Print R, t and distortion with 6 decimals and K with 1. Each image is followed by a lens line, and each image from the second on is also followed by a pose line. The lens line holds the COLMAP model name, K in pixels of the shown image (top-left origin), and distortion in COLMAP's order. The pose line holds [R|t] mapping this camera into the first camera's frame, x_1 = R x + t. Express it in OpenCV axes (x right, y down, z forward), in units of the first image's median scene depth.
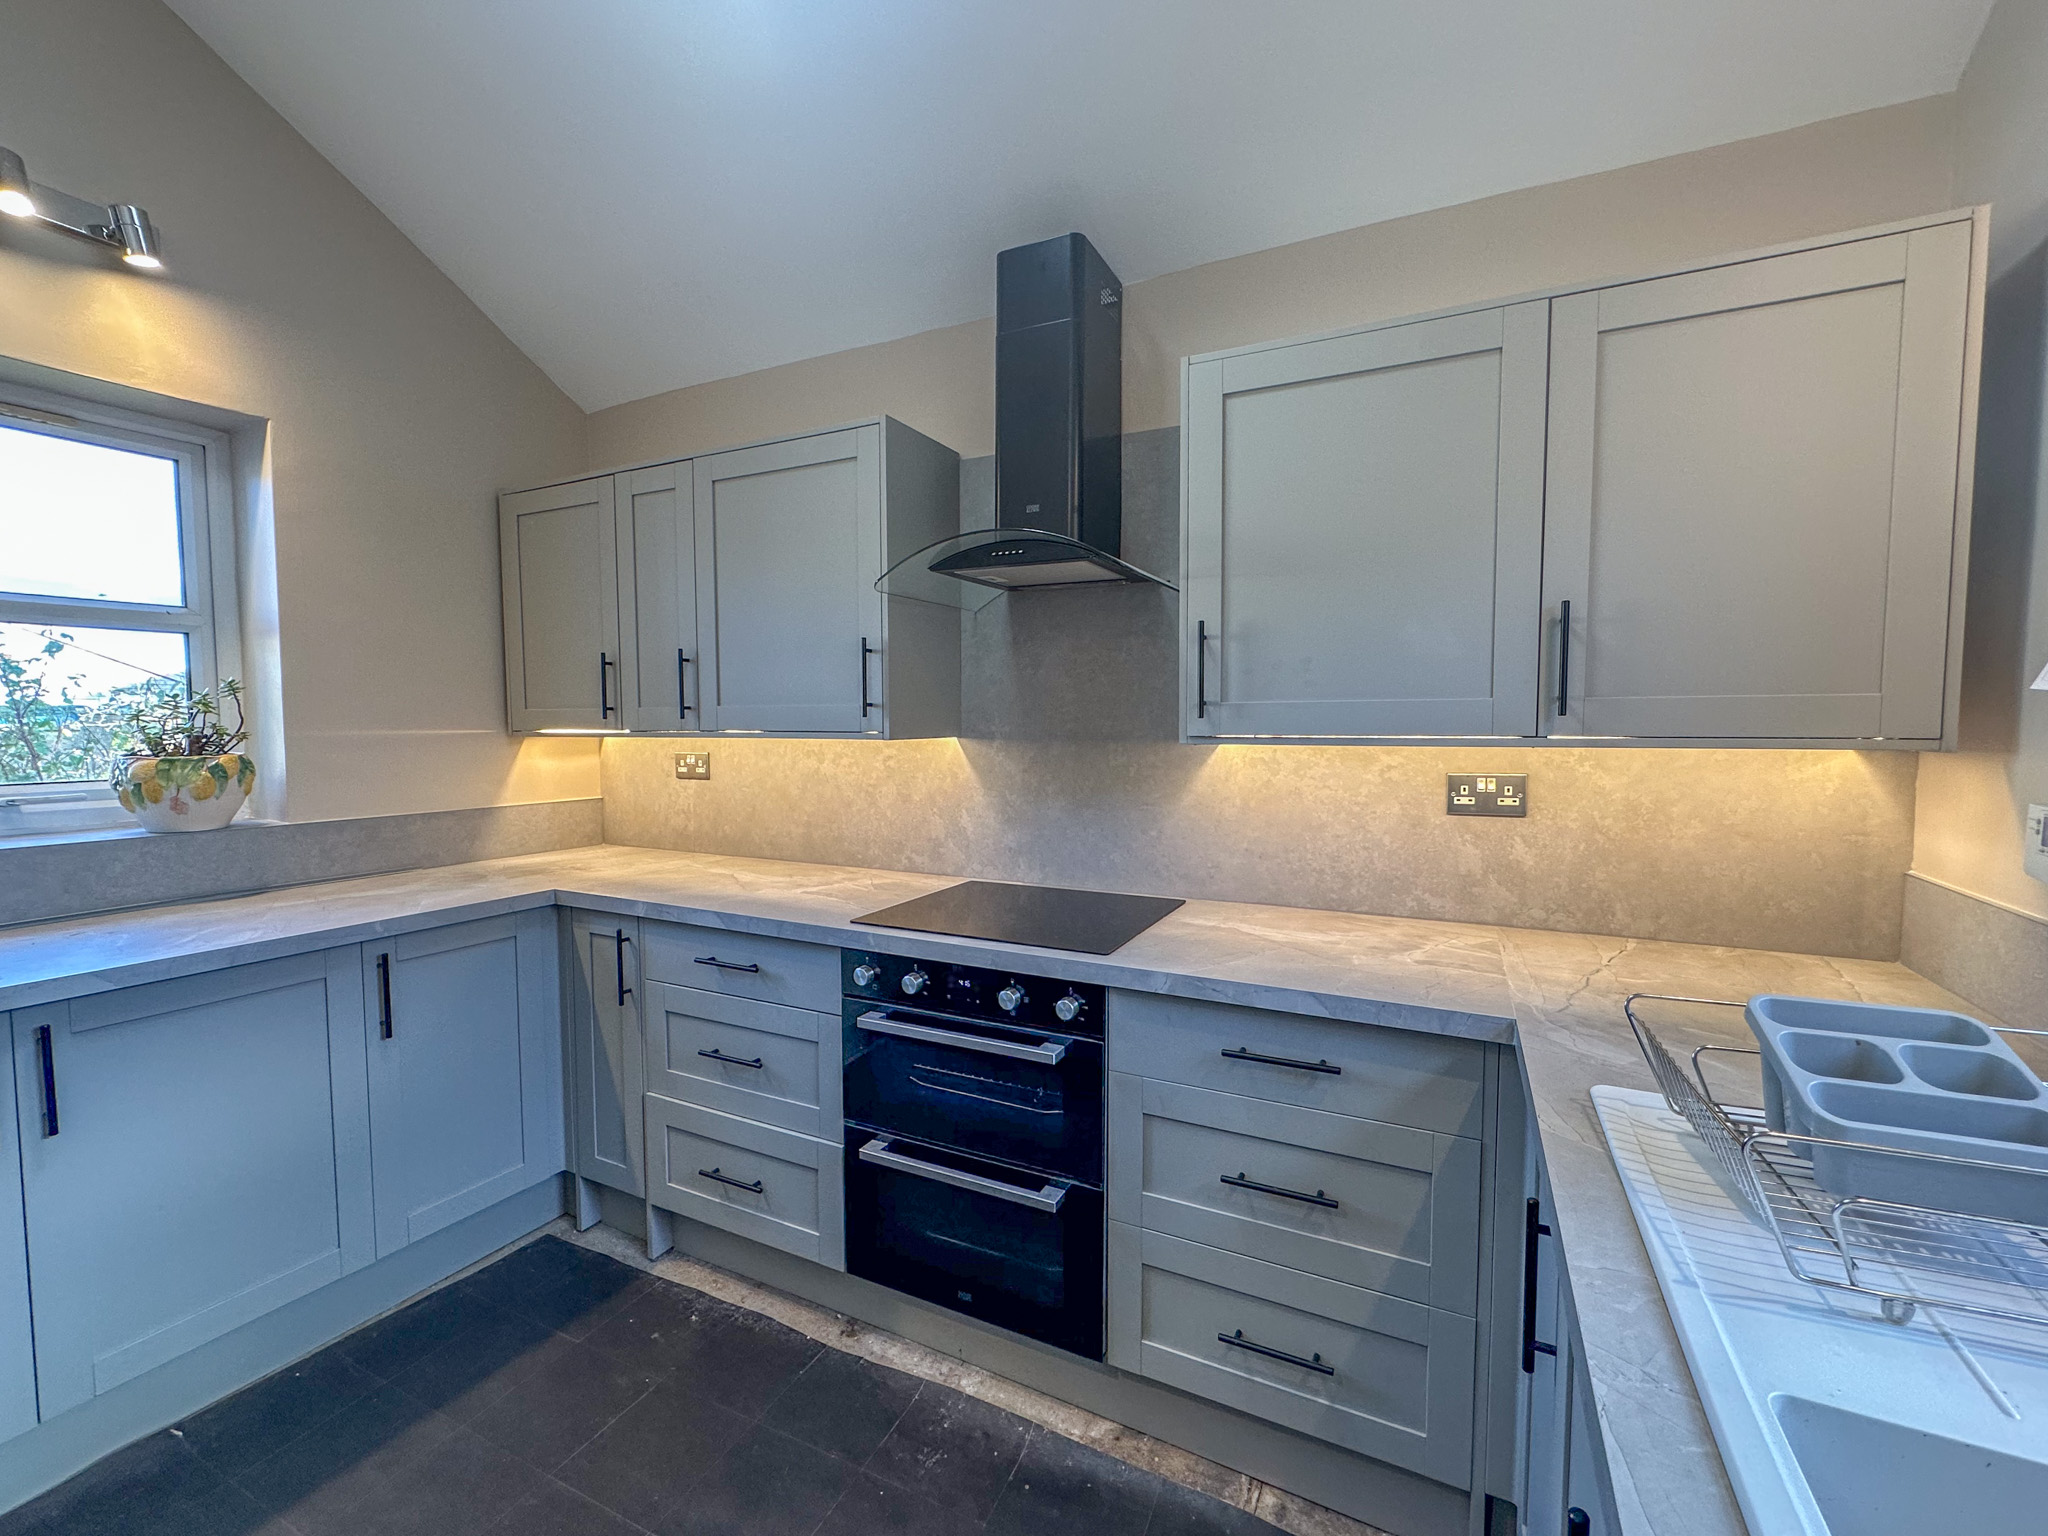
lens RADIAL K [[843.8, 0, 1024.0], [0, 843.8, 768.0], [0, 0, 1]] dist [-0.004570, -0.000412]
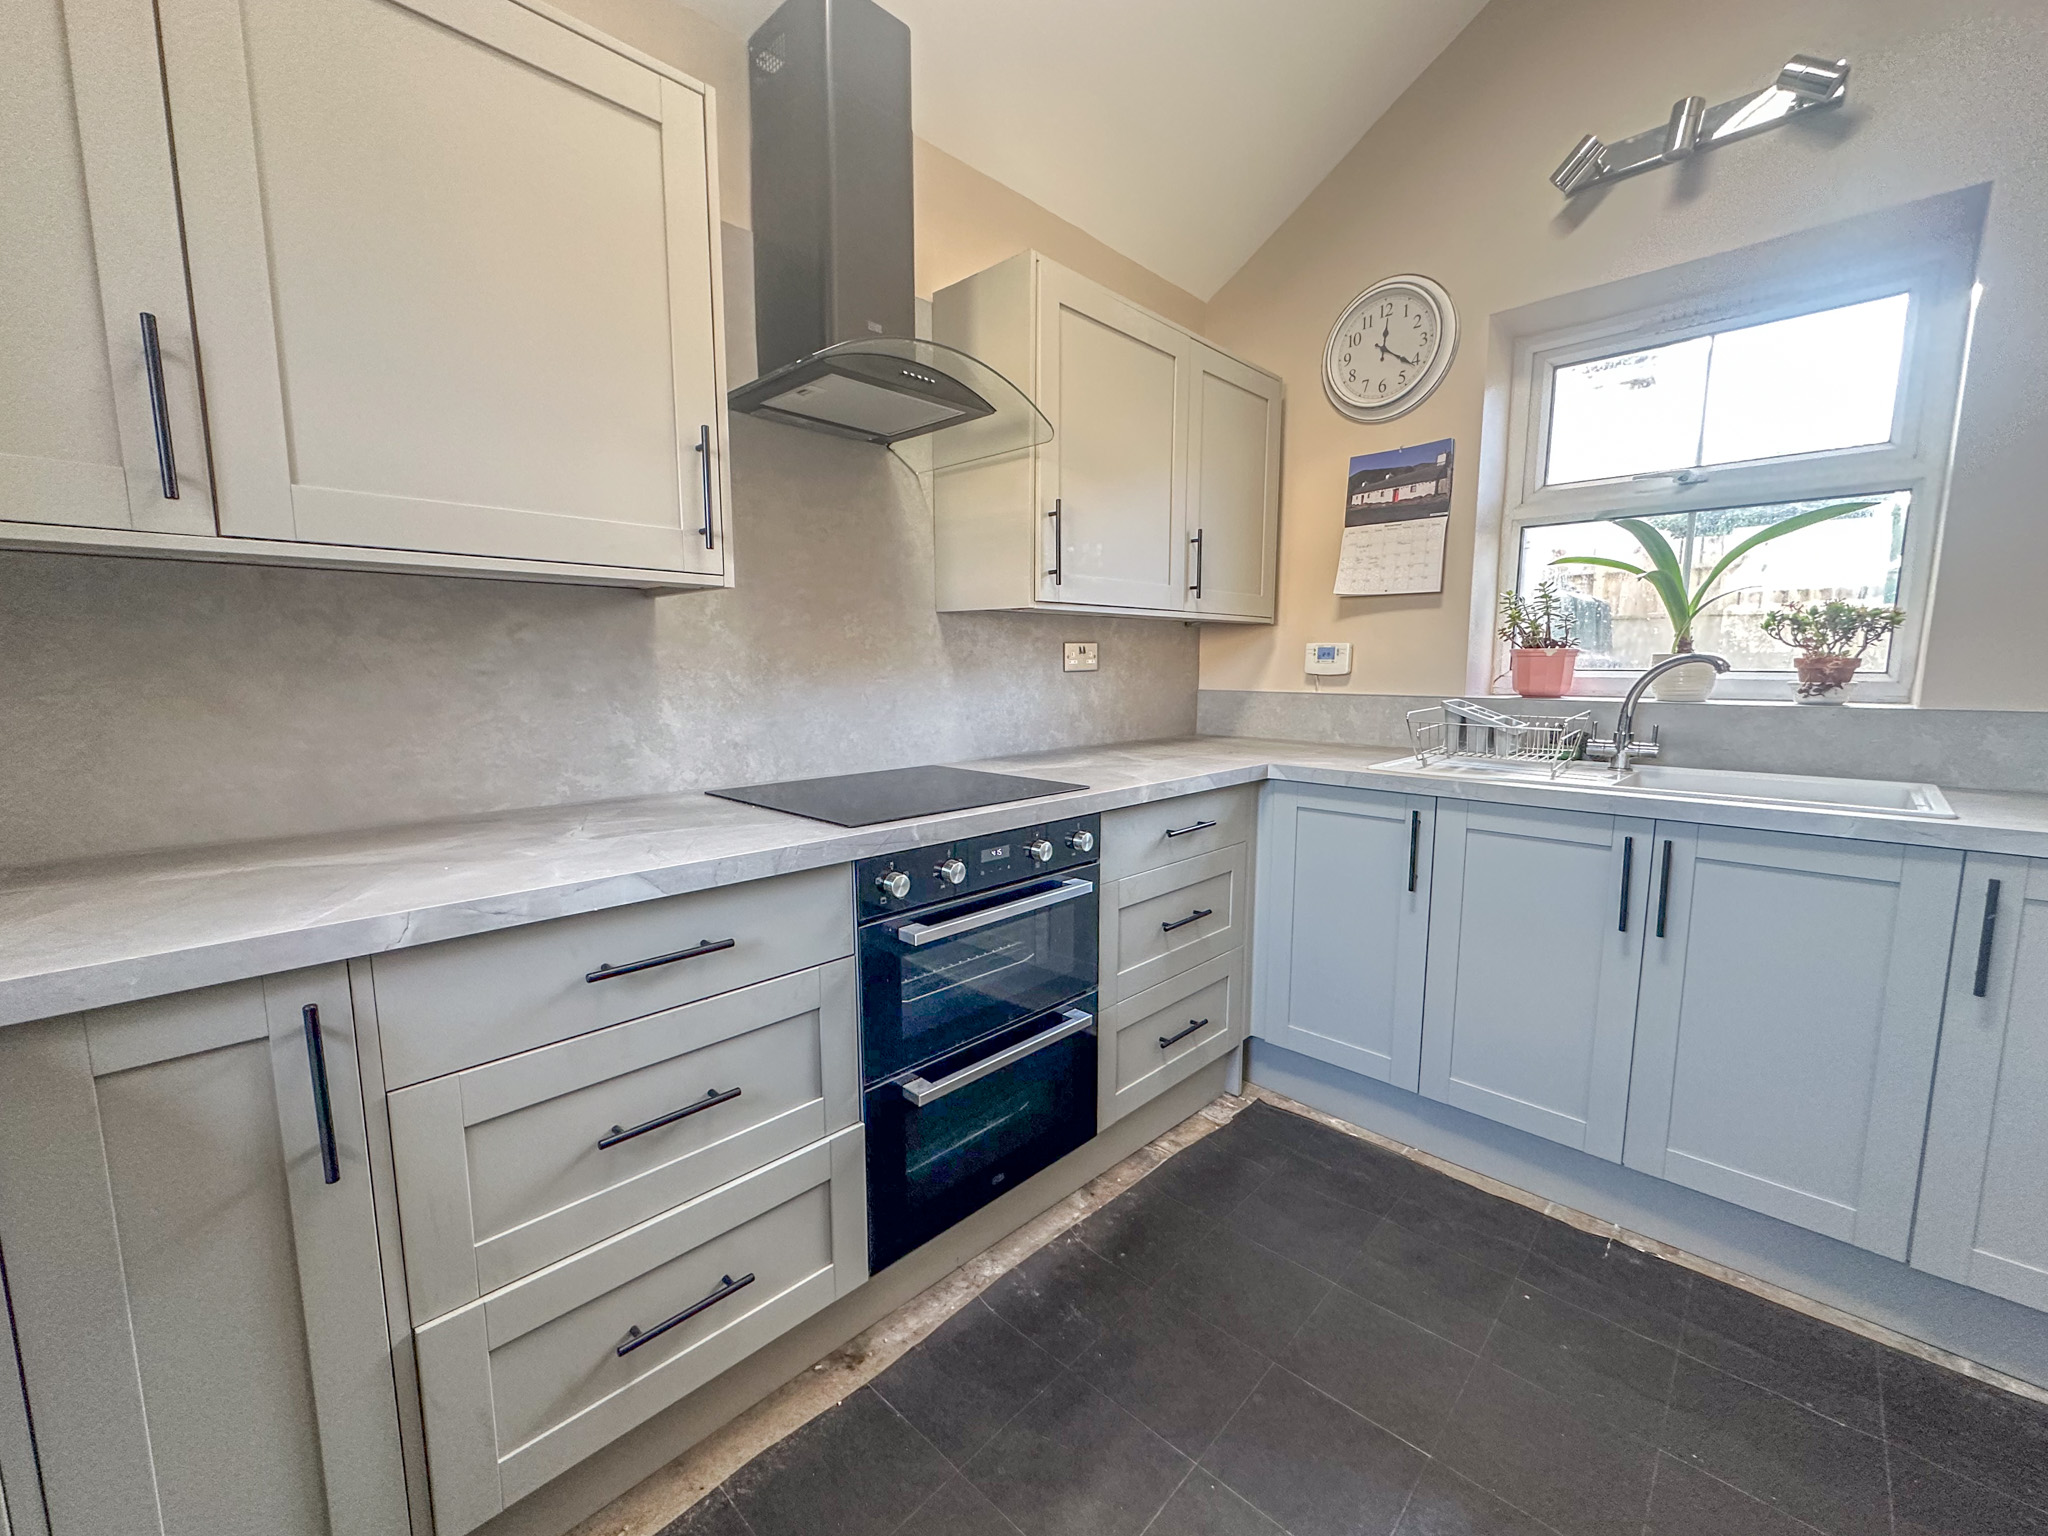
lens RADIAL K [[843.8, 0, 1024.0], [0, 843.8, 768.0], [0, 0, 1]] dist [-0.004570, -0.000412]
pose [[0.303841, -0.115786, 0.945661, -0.821993], [0.051681, 0.993129, 0.104993, 0.058818], [-0.951320, 0.016972, 0.307737, 0.604417]]
